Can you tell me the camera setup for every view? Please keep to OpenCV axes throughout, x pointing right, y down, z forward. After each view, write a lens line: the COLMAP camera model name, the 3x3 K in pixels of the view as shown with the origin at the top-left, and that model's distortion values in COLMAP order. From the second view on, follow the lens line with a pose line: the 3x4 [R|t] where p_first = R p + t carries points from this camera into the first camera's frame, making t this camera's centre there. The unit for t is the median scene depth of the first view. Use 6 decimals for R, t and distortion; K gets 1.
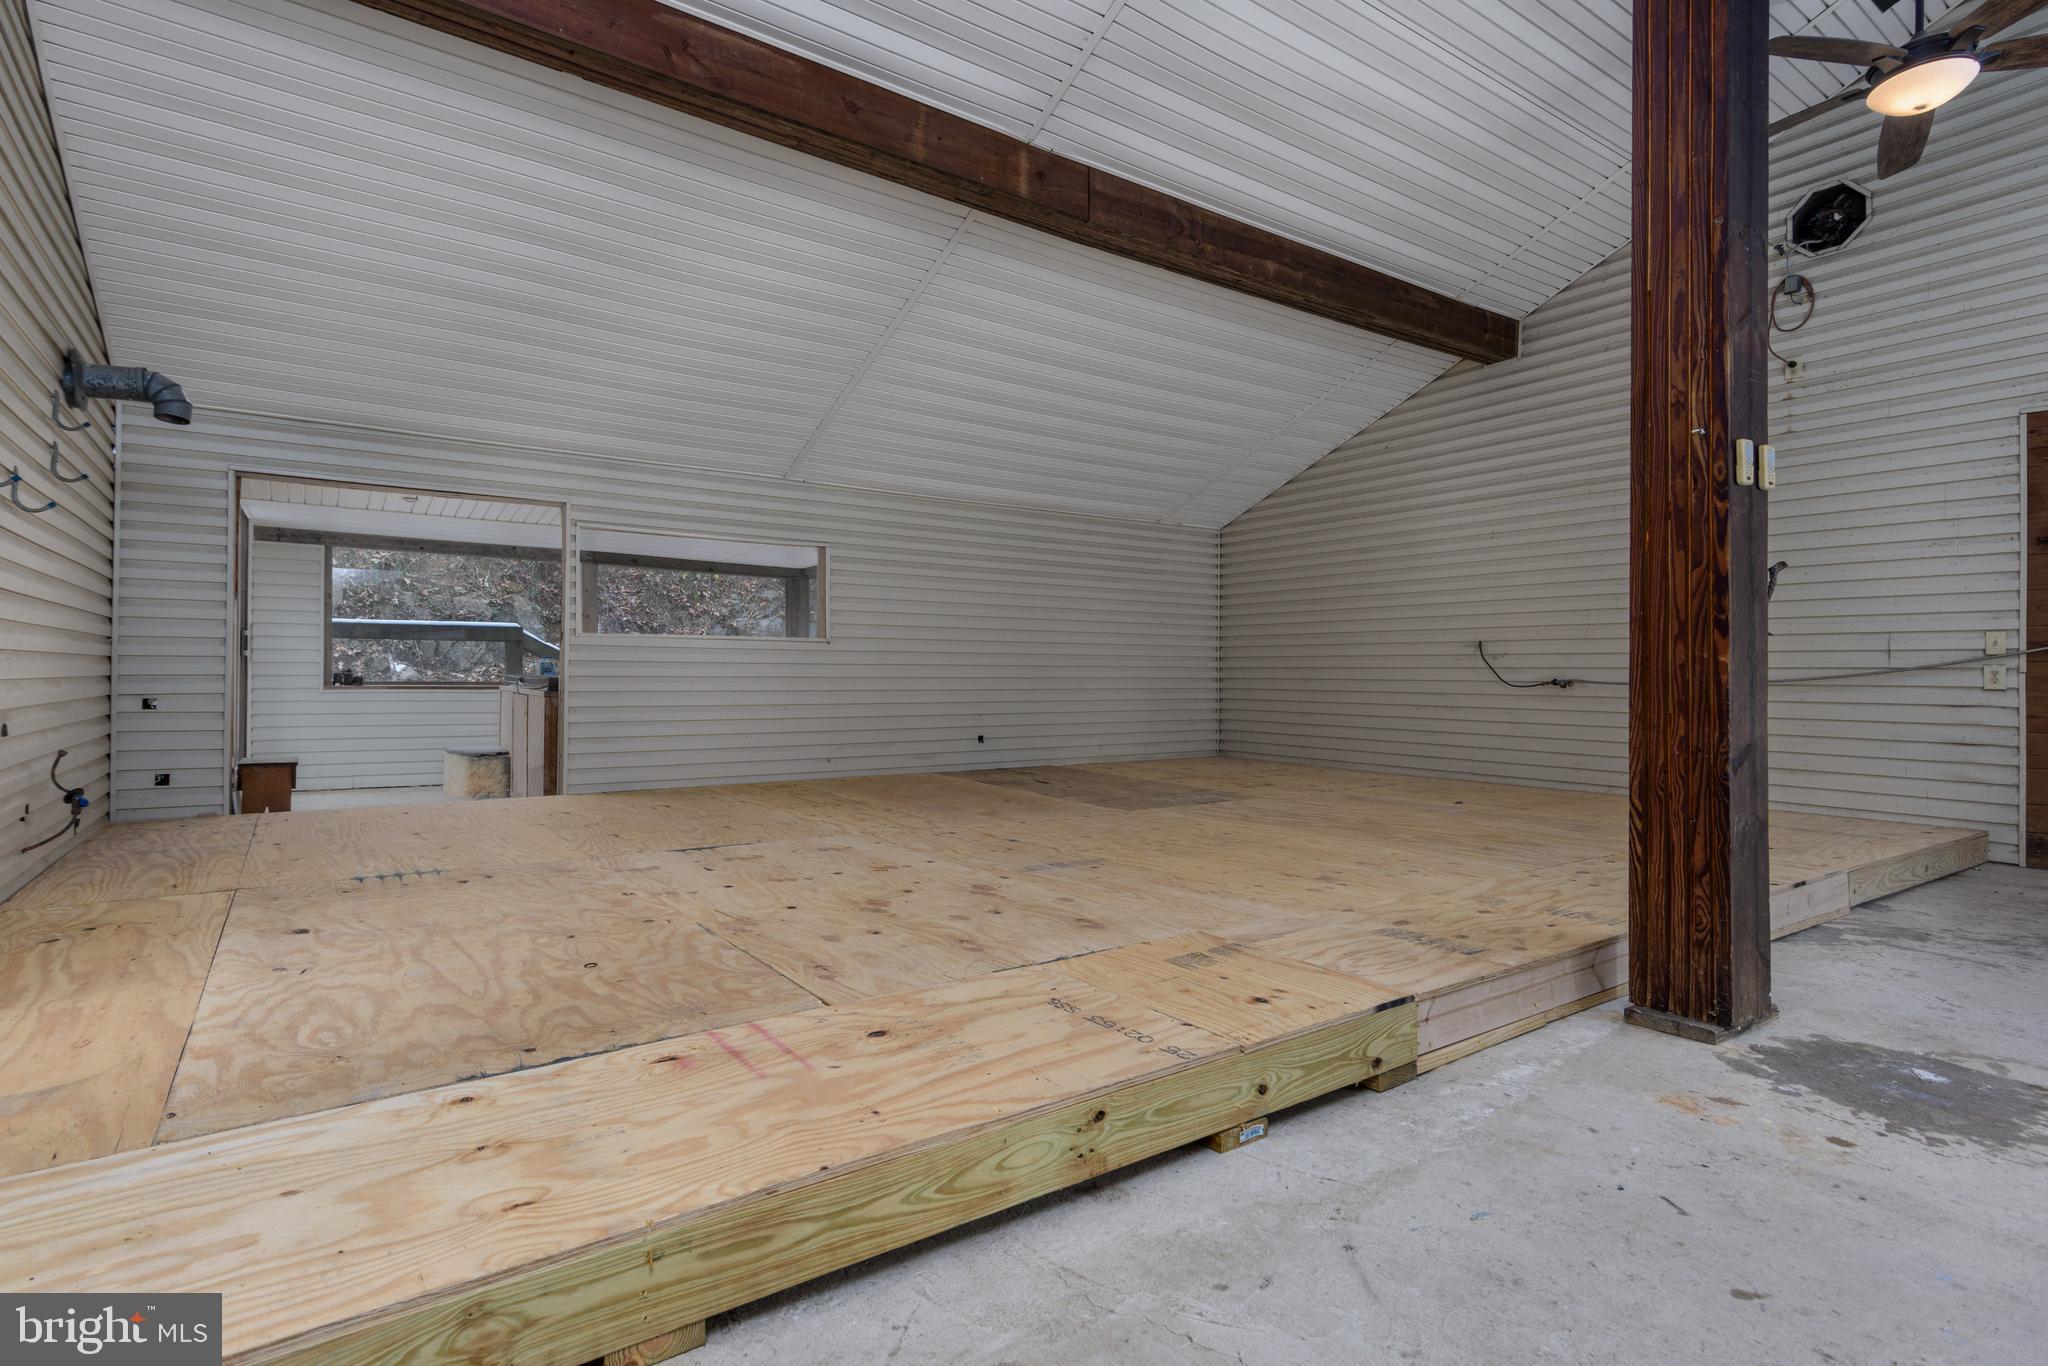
lens RADIAL K [[1028.3, 0, 1028.4], [0, 1028.3, 670.4], [0, 0, 1]] dist [0.009654, -0.005002]
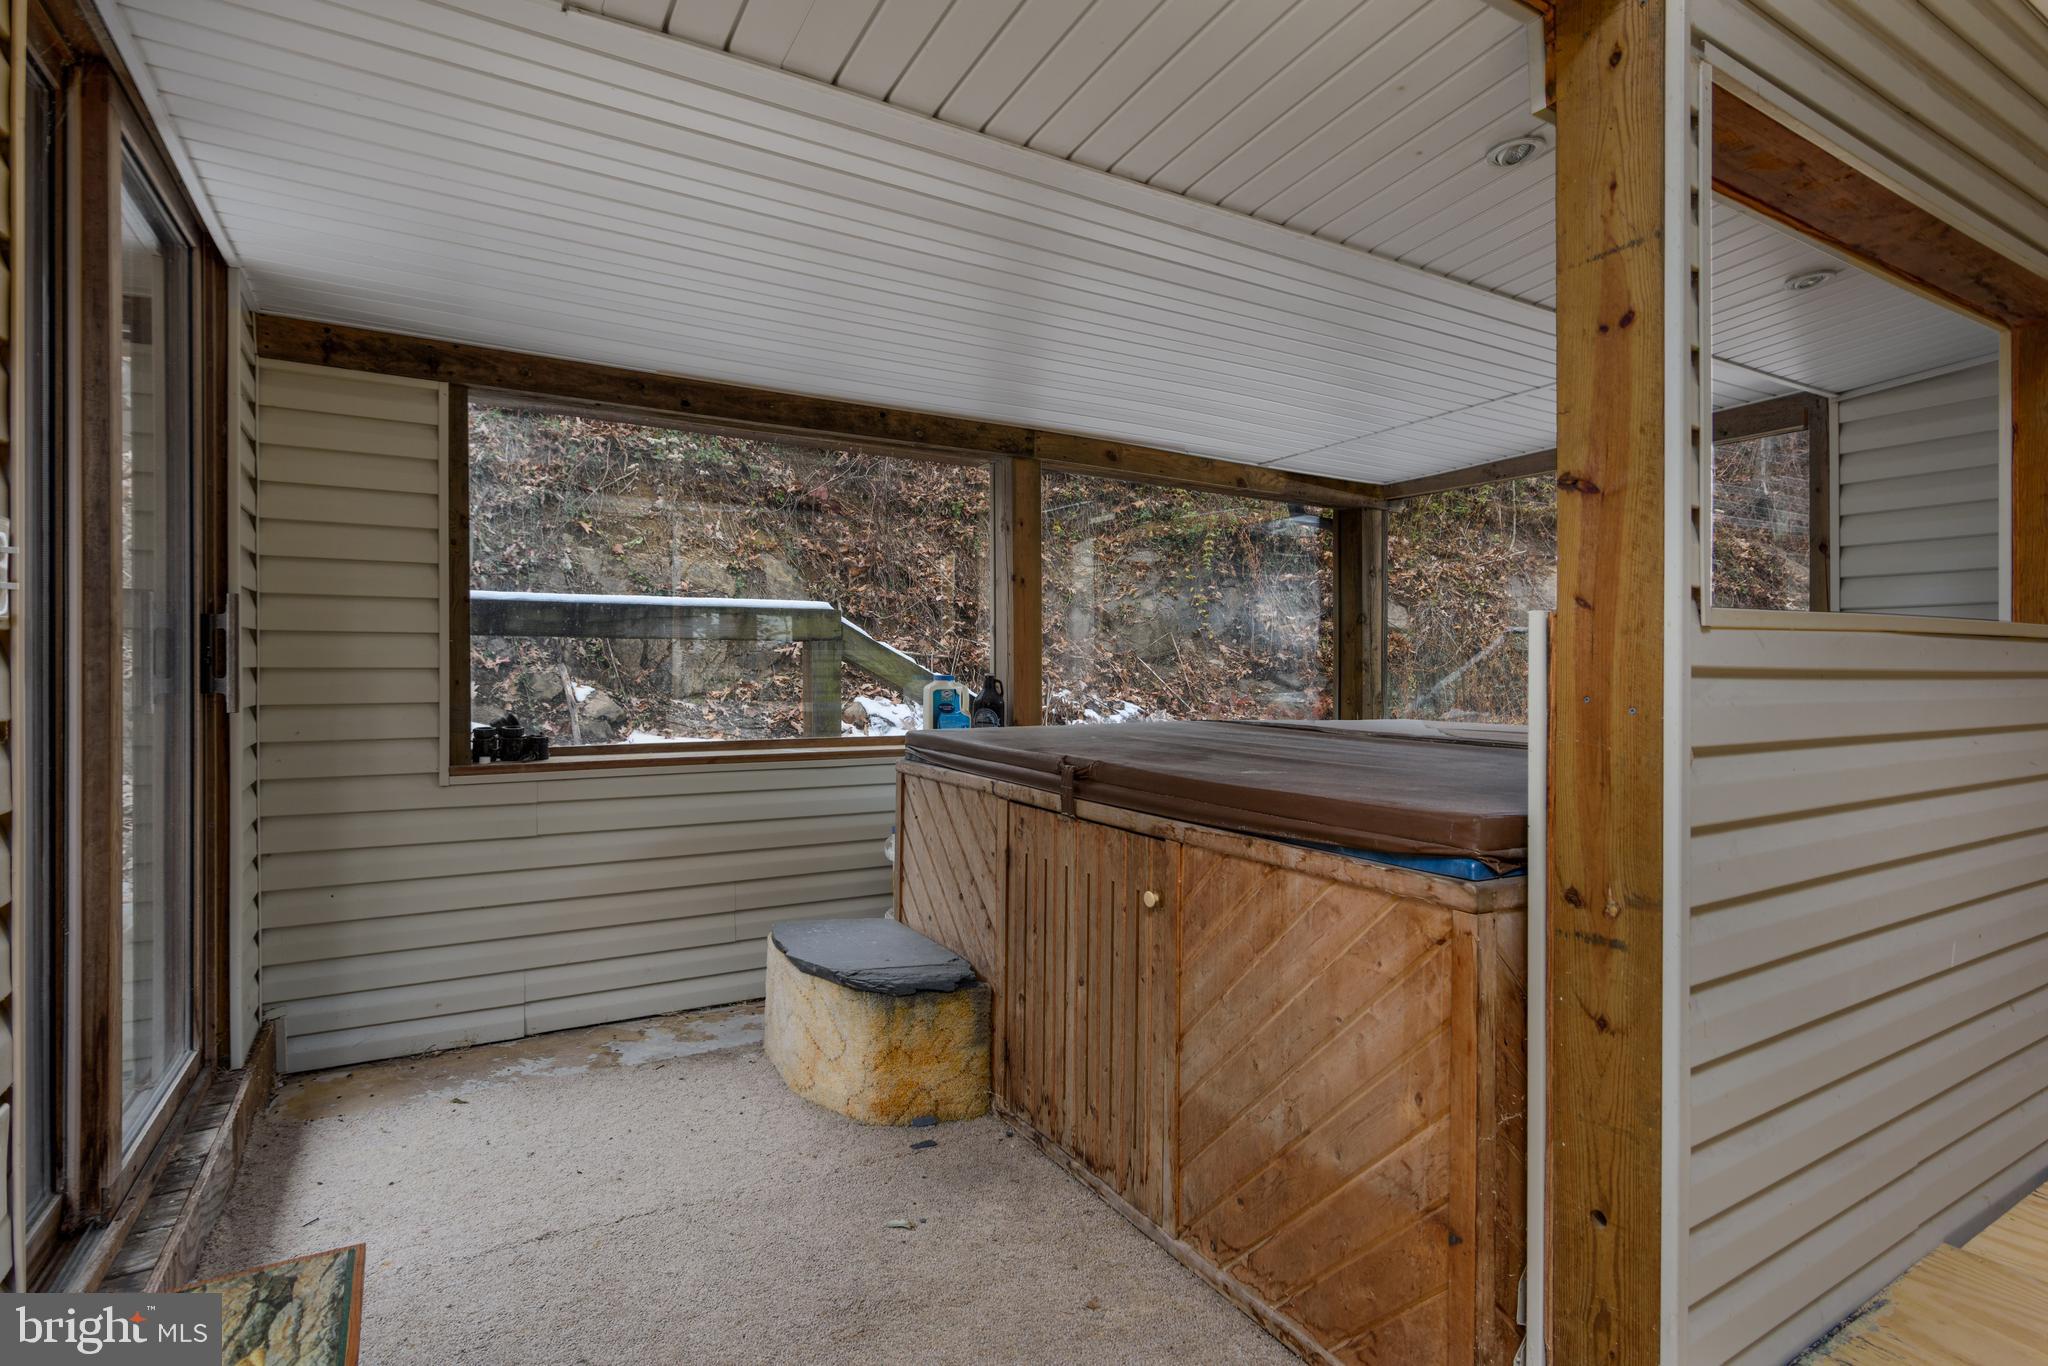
lens RADIAL K [[1028.3, 0, 1022.6], [0, 1028.3, 668.2], [0, 0, 1]] dist [0.009654, -0.005002]
pose [[0.997204, -0.003426, -0.074644, -0.357763], [0.003799, 0.999981, 0.004857, -0.016264], [0.074626, -0.005127, 0.997198, 0.514262]]
